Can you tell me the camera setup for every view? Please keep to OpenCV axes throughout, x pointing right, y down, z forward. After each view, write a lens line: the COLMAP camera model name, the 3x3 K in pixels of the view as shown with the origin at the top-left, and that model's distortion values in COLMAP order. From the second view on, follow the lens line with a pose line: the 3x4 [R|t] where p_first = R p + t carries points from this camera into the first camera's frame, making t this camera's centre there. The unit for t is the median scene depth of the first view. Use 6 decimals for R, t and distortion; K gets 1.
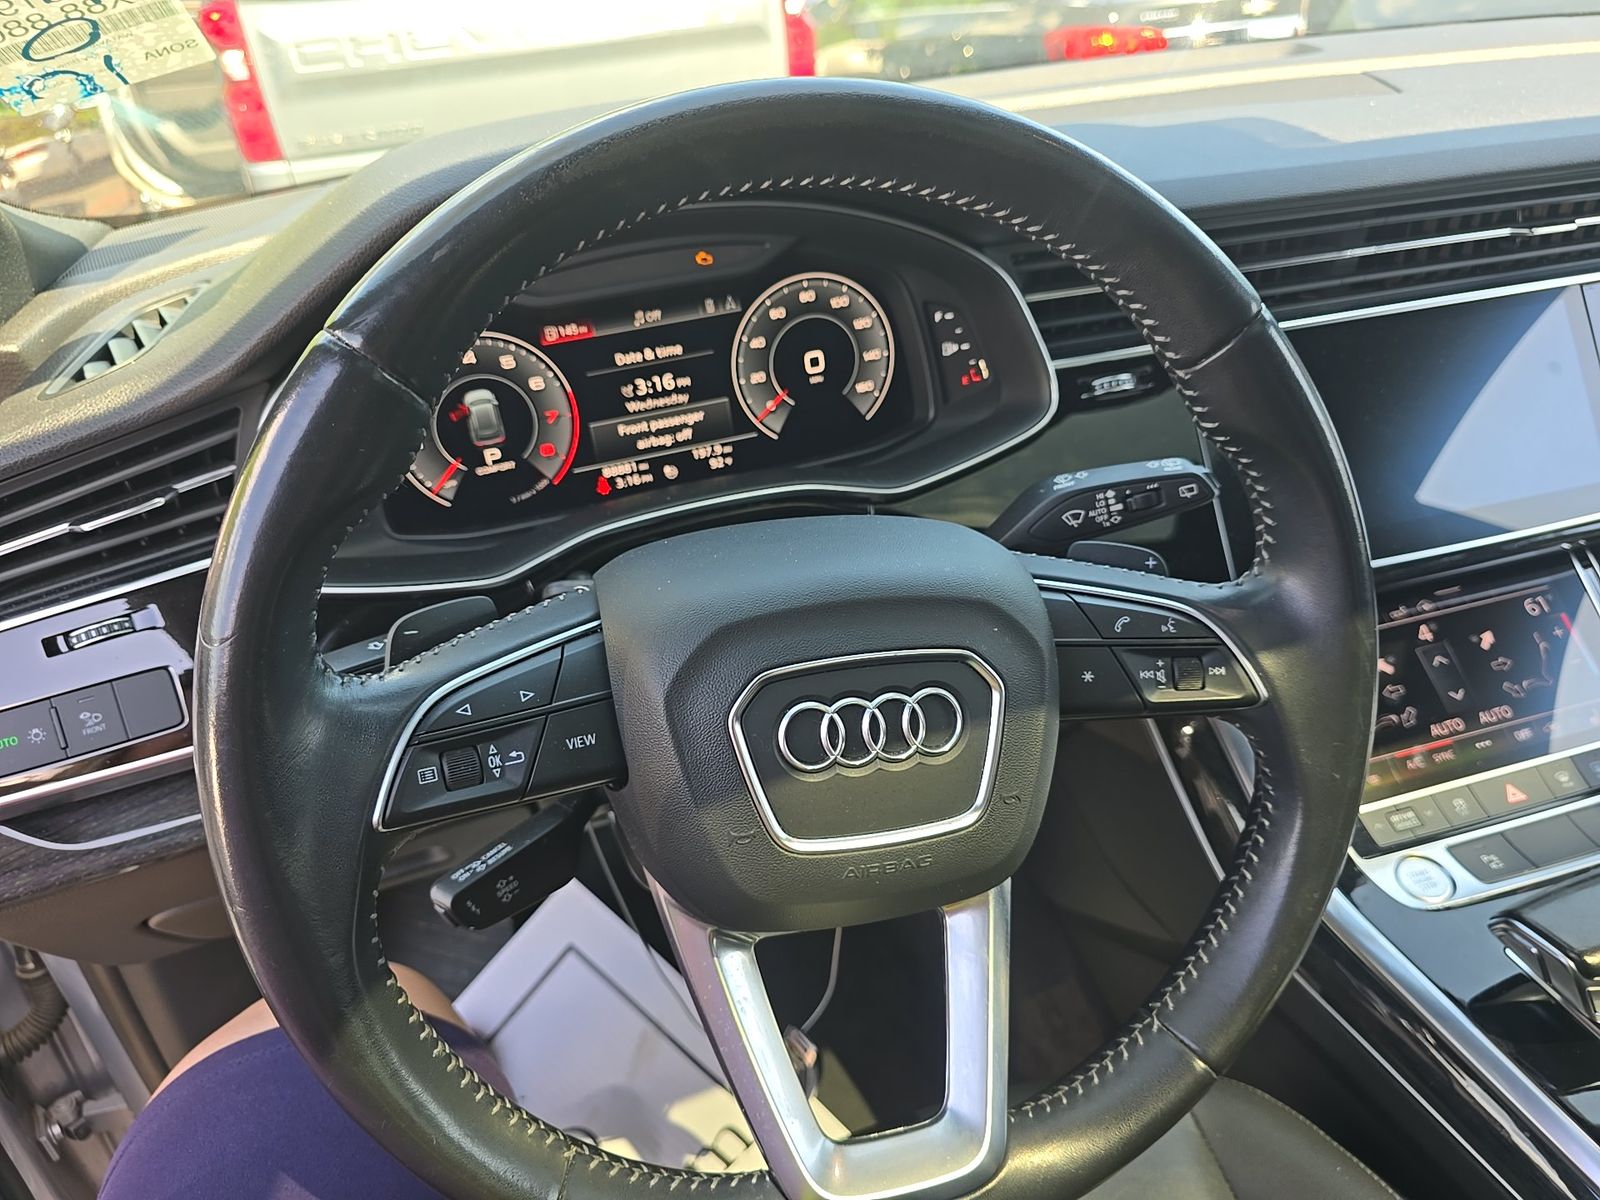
lens RADIAL K [[1063.9, 0, 808.3], [0, 1063.9, 606.0], [0, 0, 1]] dist [0.009398, -0.015263]
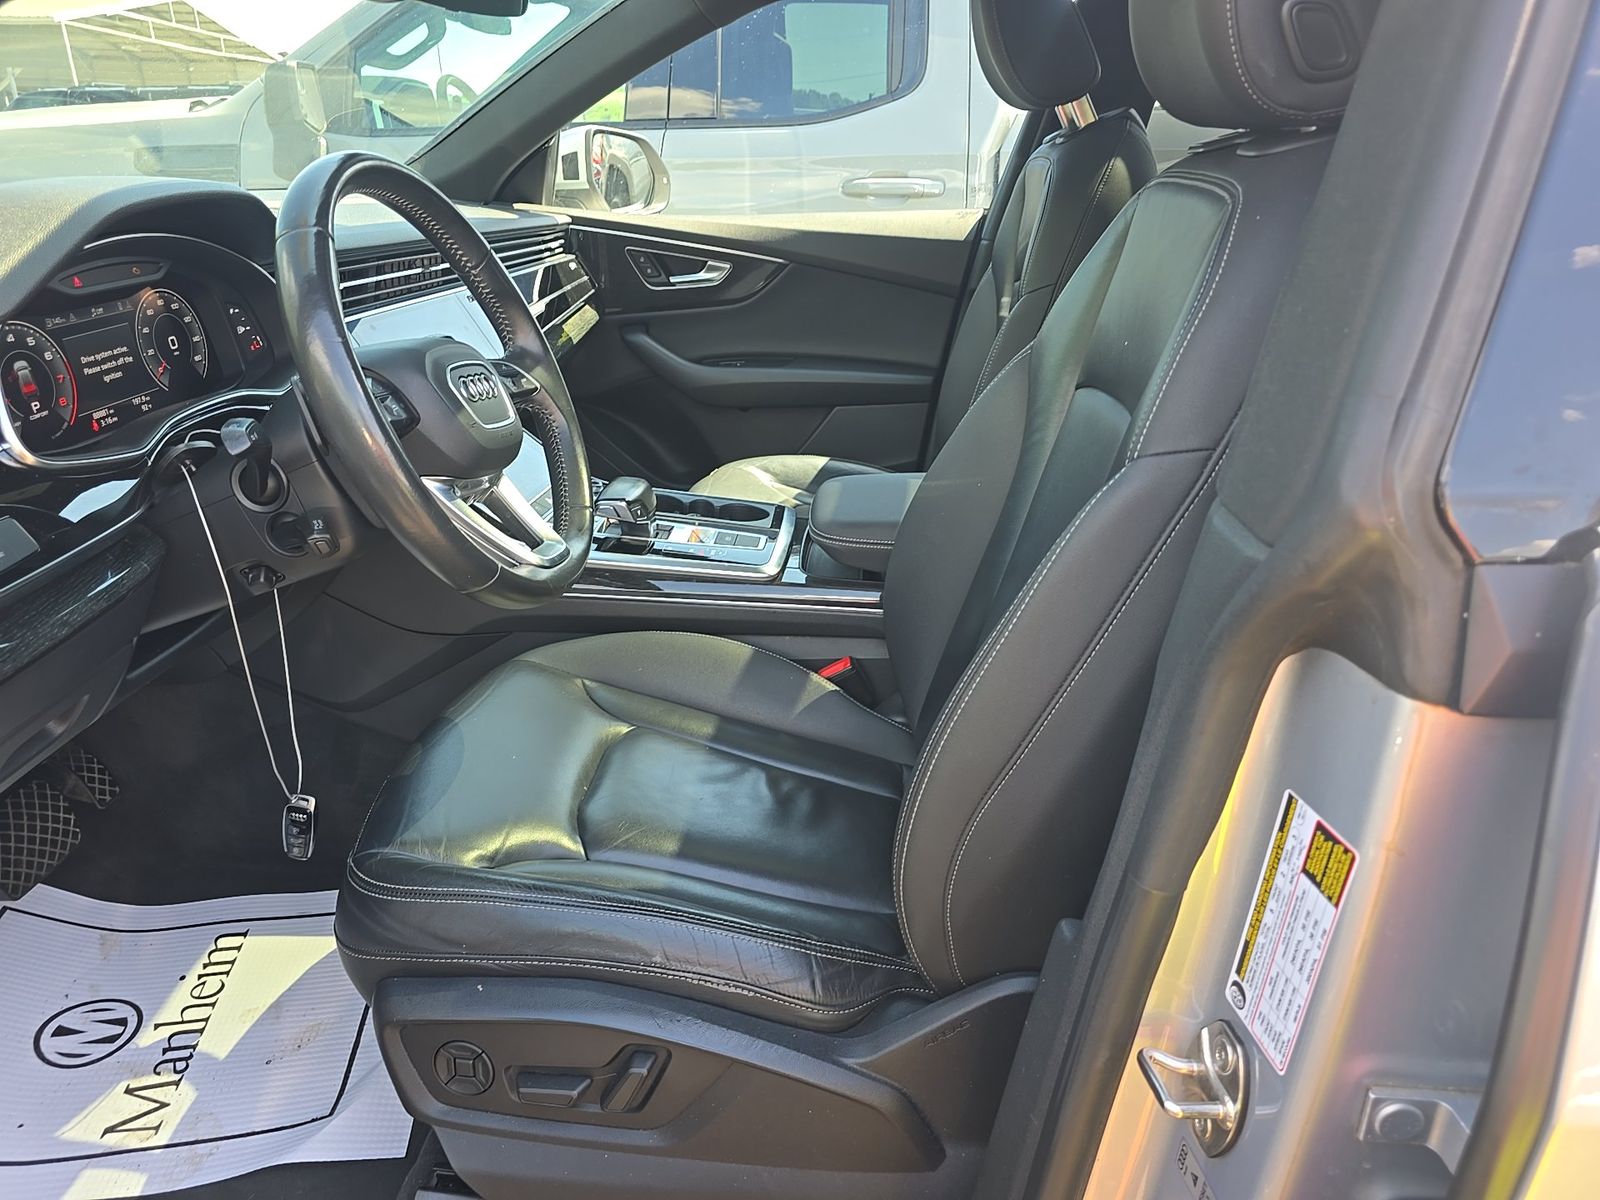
lens RADIAL K [[1063.9, 0, 829.9], [0, 1063.9, 608.5], [0, 0, 1]] dist [0.009398, -0.015263]
pose [[0.368397, -0.290207, 0.883212, -1.205725], [0.428345, 0.896165, 0.115797, 0.386569], [-0.825109, 0.335660, 0.454453, -0.448211]]
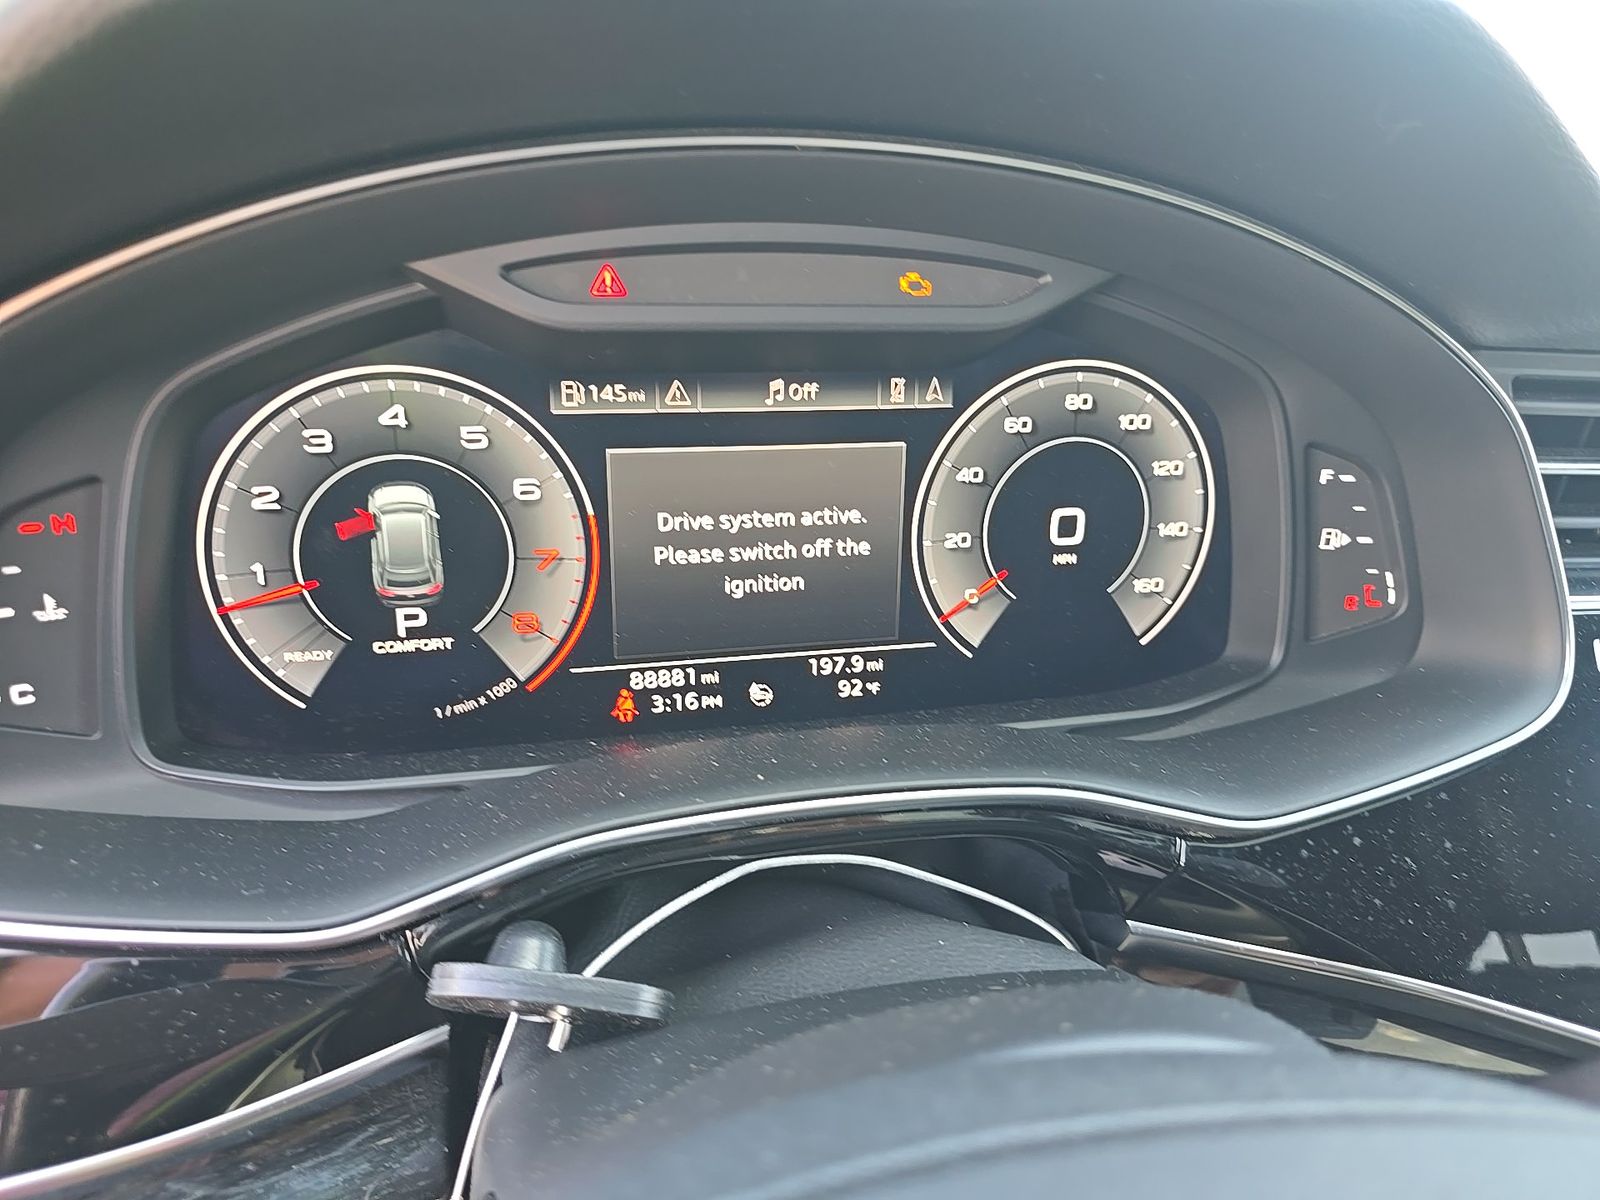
lens RADIAL K [[1063.9, 0, 805.8], [0, 1063.9, 592.5], [0, 0, 1]] dist [0.009398, -0.015263]
pose [[0.988250, 0.147975, -0.038271, -0.096670], [-0.151865, 0.978937, -0.136453, -0.108833], [0.017273, 0.140661, 0.989907, 0.495527]]
